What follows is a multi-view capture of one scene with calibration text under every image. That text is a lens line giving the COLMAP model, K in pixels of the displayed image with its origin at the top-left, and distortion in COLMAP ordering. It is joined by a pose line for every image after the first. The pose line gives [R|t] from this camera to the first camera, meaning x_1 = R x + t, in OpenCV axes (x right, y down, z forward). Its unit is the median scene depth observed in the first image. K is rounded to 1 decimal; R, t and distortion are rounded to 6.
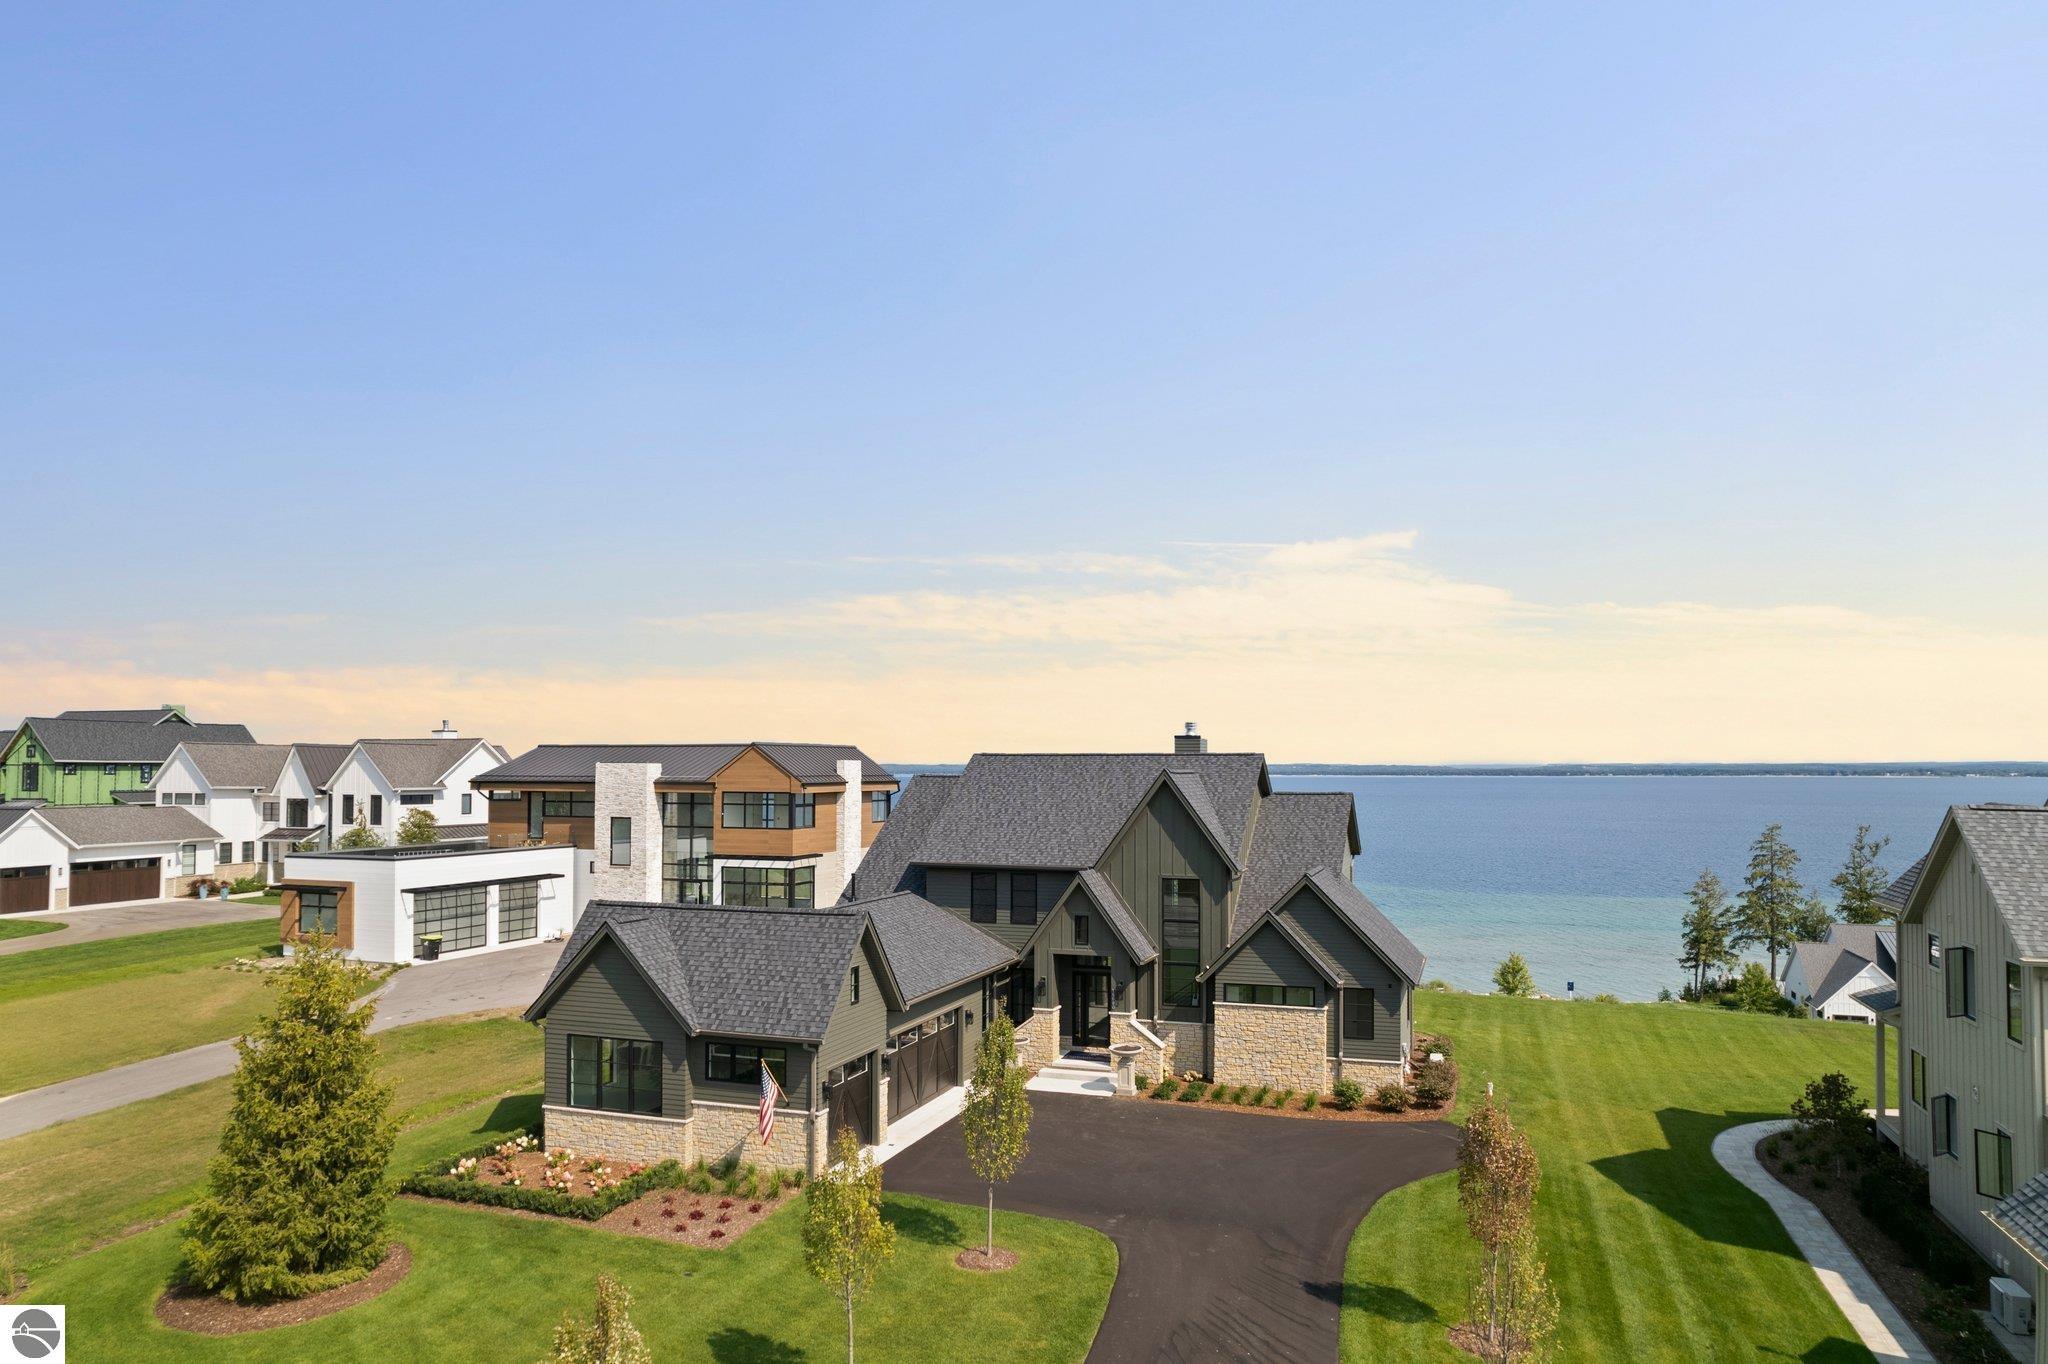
lens RADIAL K [[1352.7, 0, 1035.3], [0, 1352.7, 711.2], [0, 0, 1]] dist [-0.086995, 0.087314]
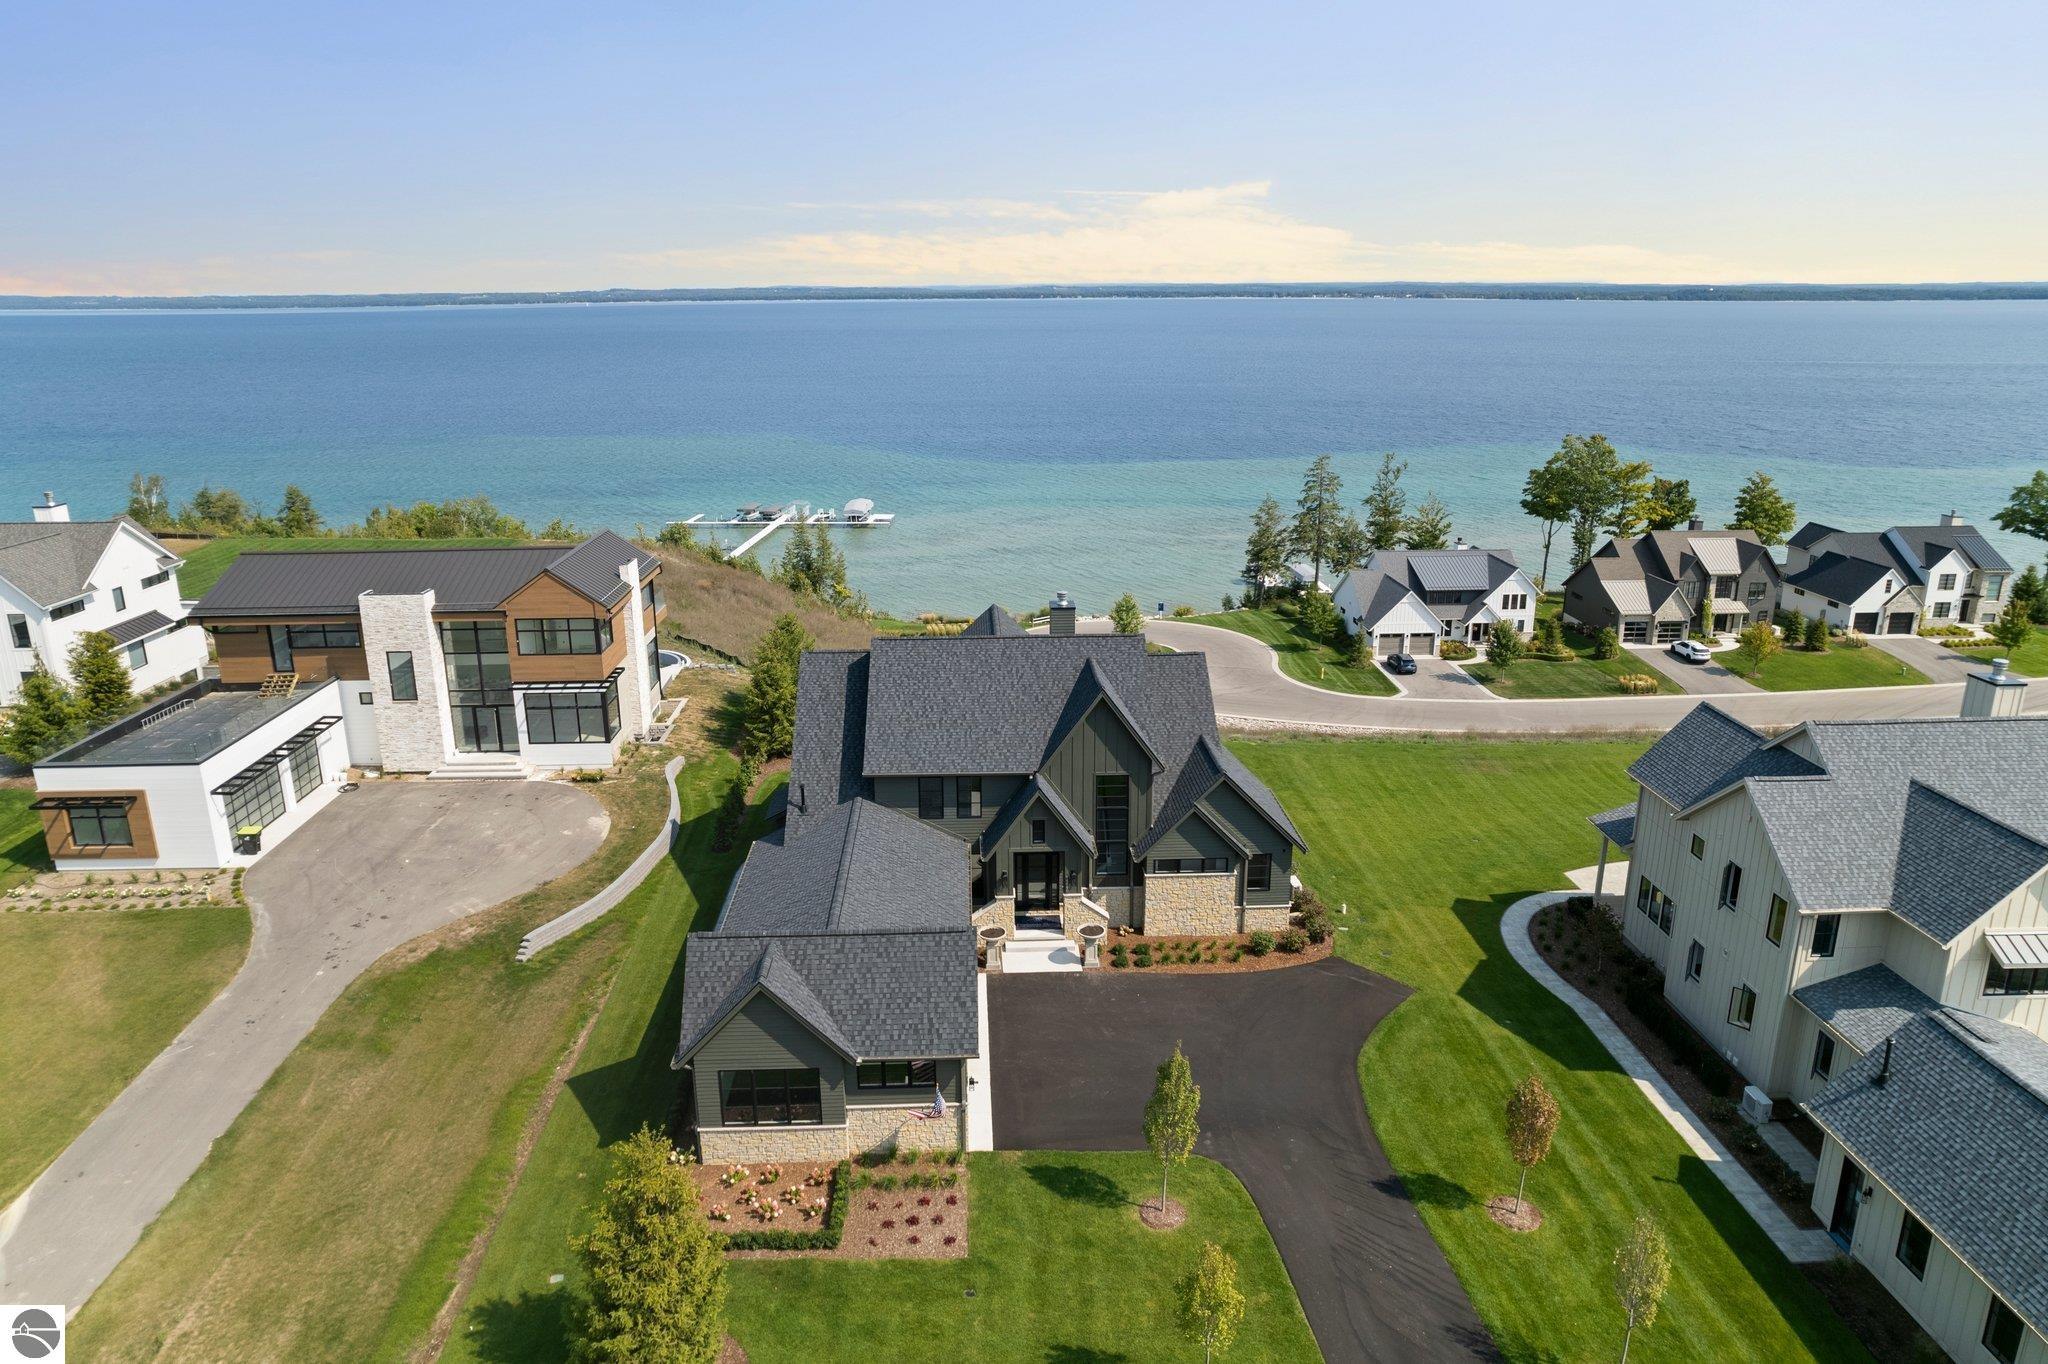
lens RADIAL K [[1355.4, 0, 1019.6], [0, 1355.4, 649.3], [0, 0, 1]] dist [-0.085144, 0.086069]
pose [[0.933688, -0.100040, 0.343829, -0.361928], [-0.007615, 0.954419, 0.298374, -0.331697], [-0.358006, -0.281207, 0.890367, 0.014842]]
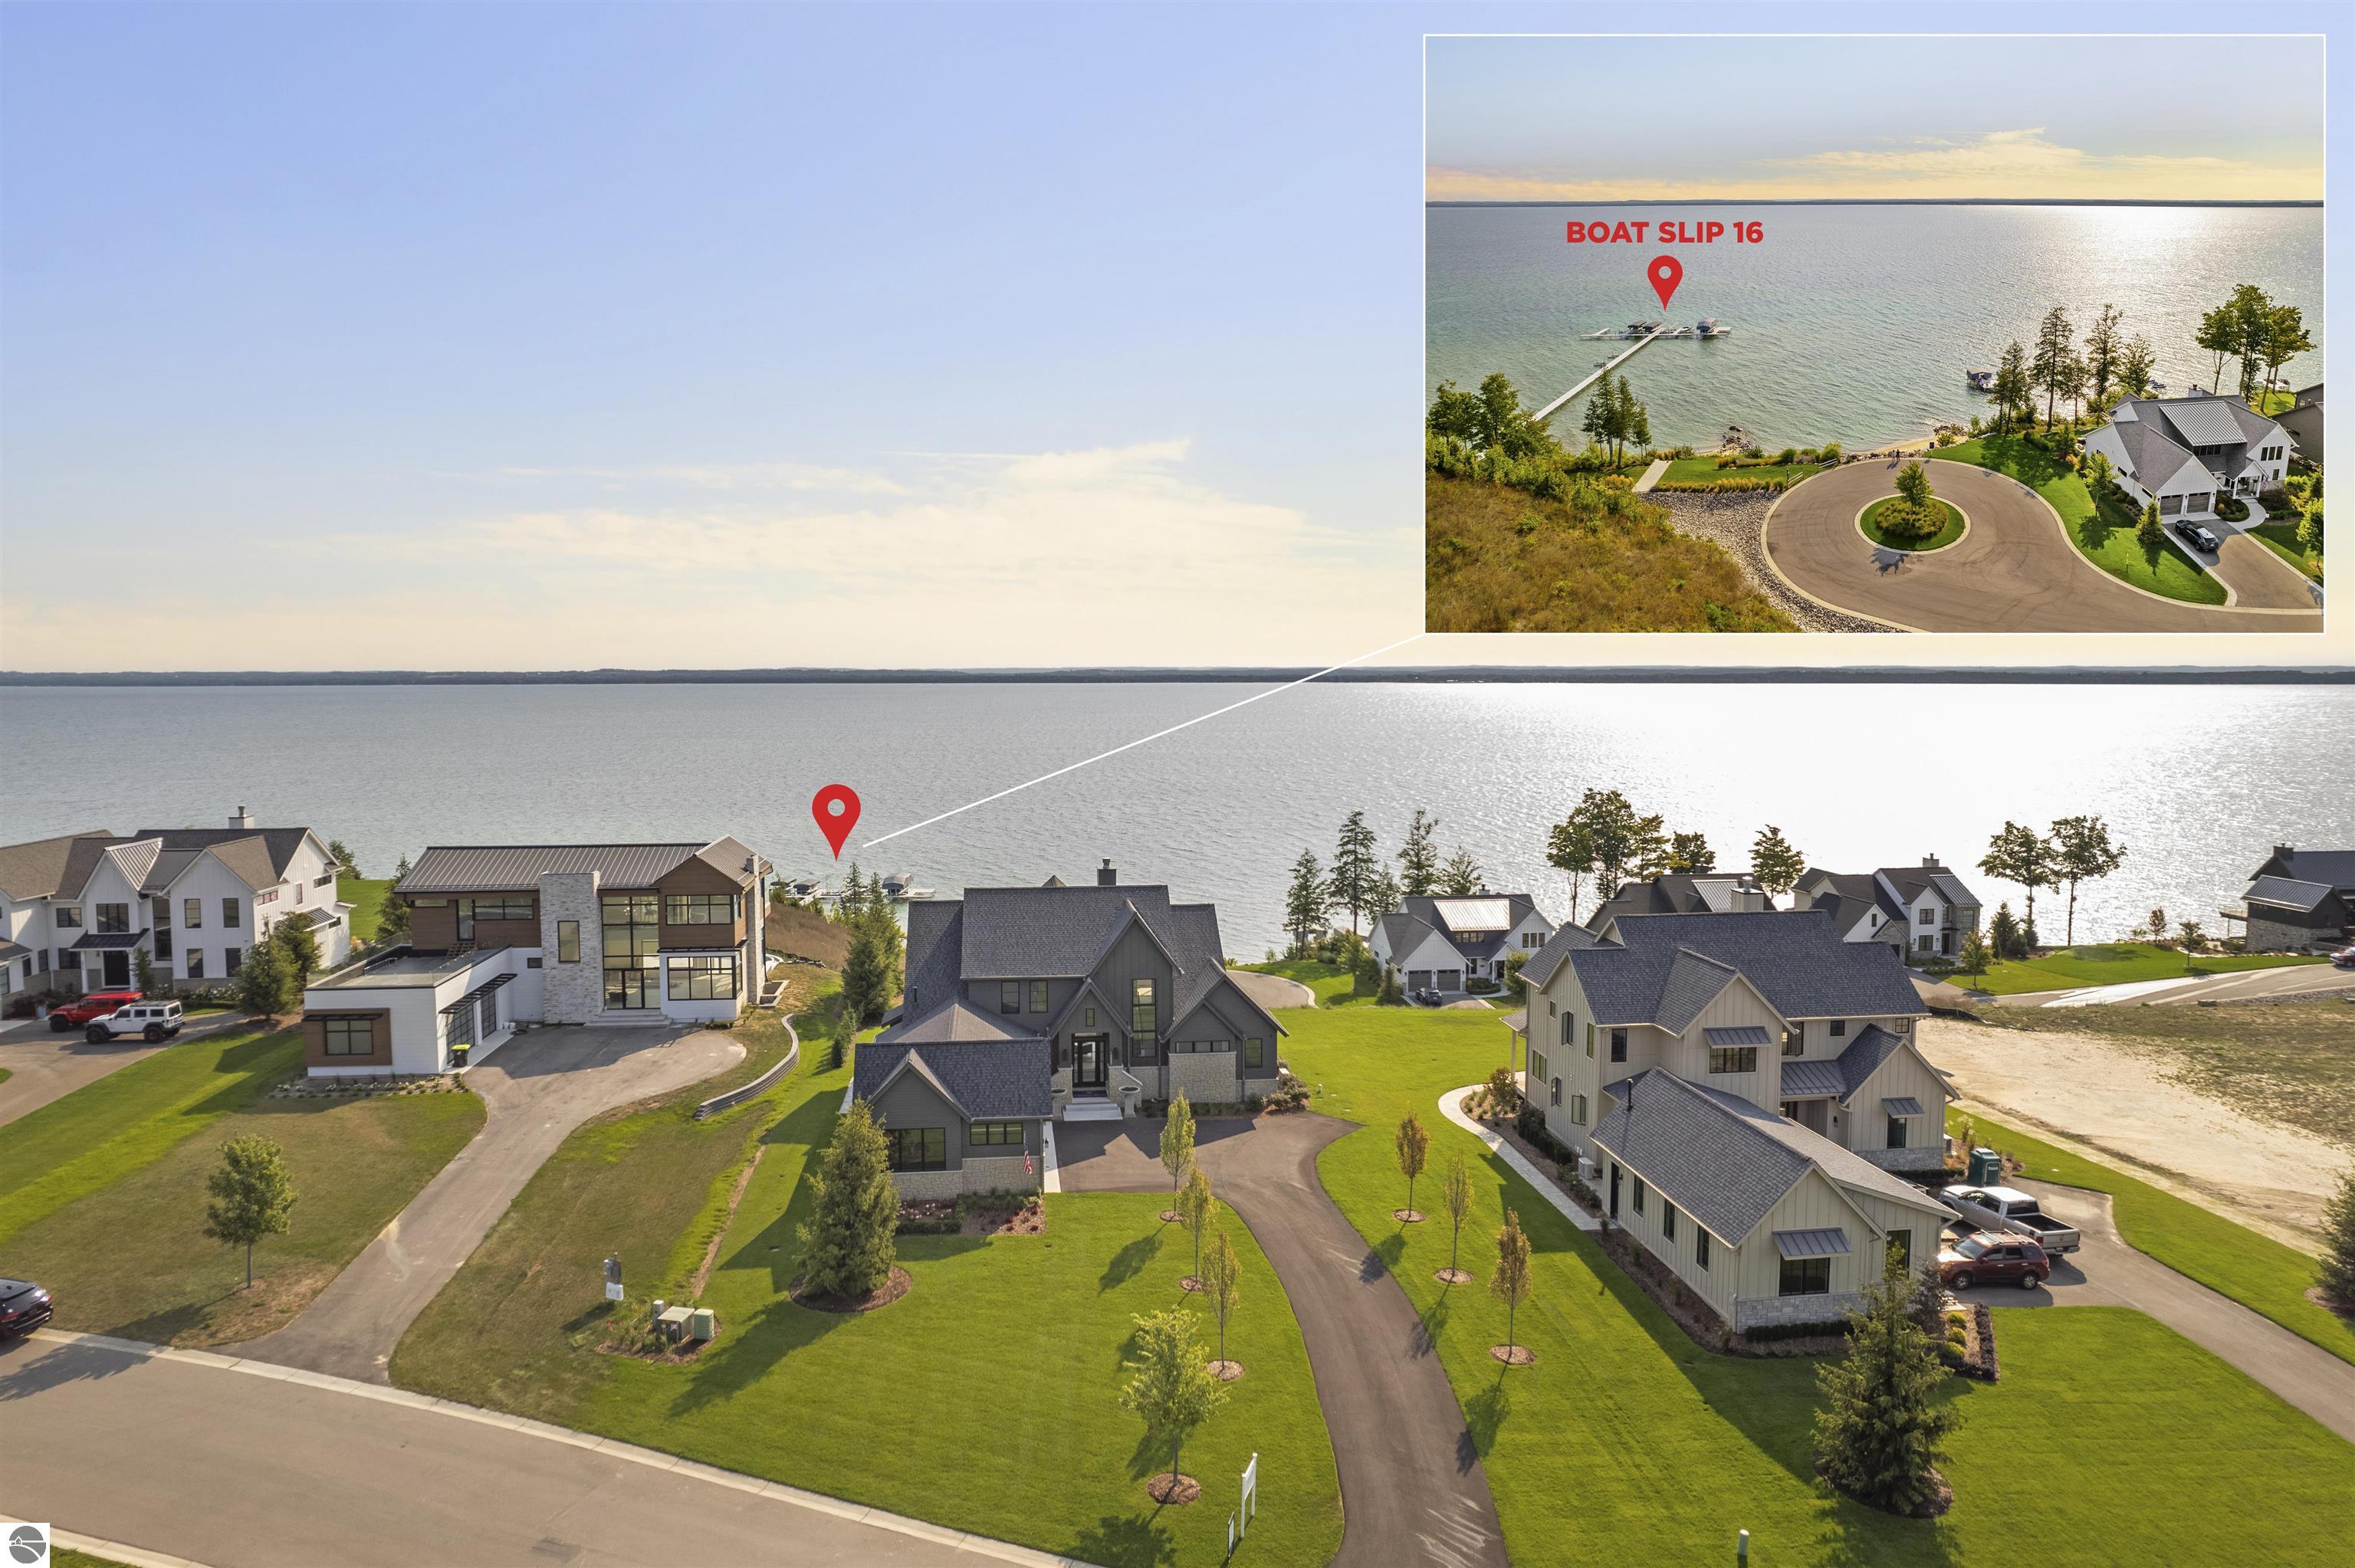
lens RADIAL K [[1537.9, 0, 1177.5], [0, 1537.9, 784.0], [0, 0, 1]] dist [-0.037653, 0.000443]
pose [[0.904564, -0.034898, 0.424907, -0.625089], [-0.014299, 0.993600, 0.112045, -0.312381], [-0.426098, -0.107428, 0.898276, -0.630533]]
